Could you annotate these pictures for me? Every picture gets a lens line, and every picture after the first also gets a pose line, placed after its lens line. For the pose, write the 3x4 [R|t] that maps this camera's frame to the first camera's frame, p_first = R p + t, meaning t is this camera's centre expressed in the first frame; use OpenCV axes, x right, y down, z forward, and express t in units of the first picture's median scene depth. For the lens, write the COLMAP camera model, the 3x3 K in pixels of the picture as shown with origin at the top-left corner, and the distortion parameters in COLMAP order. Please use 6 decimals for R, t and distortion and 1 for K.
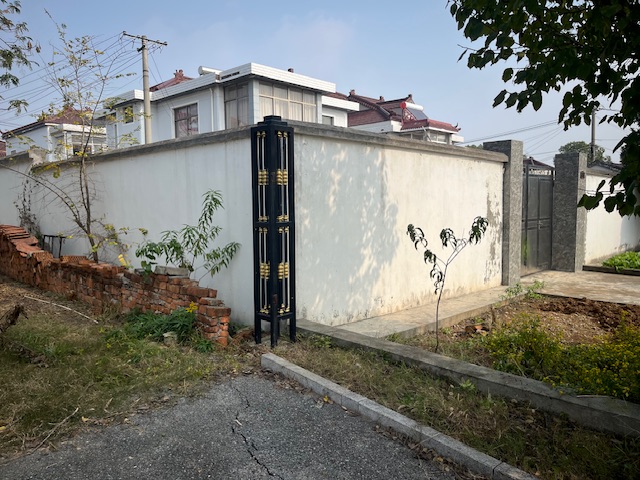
lens RADIAL K [[485.6, 0, 320.2], [0, 485.6, 238.5], [0, 0, 1]] dist [0.051249, -0.005530]
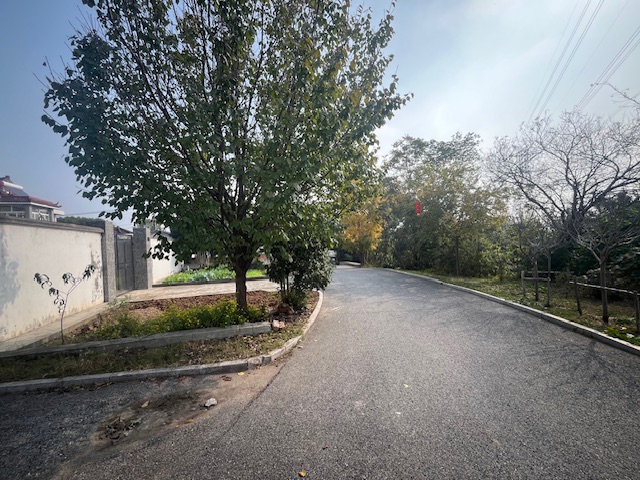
lens RADIAL K [[257.5, 0, 319.7], [0, 257.5, 239.0], [0, 0, 1]] dist [-0.001123, -0.000793]
pose [[0.483041, -0.007025, 0.875570, -0.070375], [0.110301, 0.992490, -0.052889, 0.004391], [-0.868623, 0.122124, 0.480188, -0.161012]]
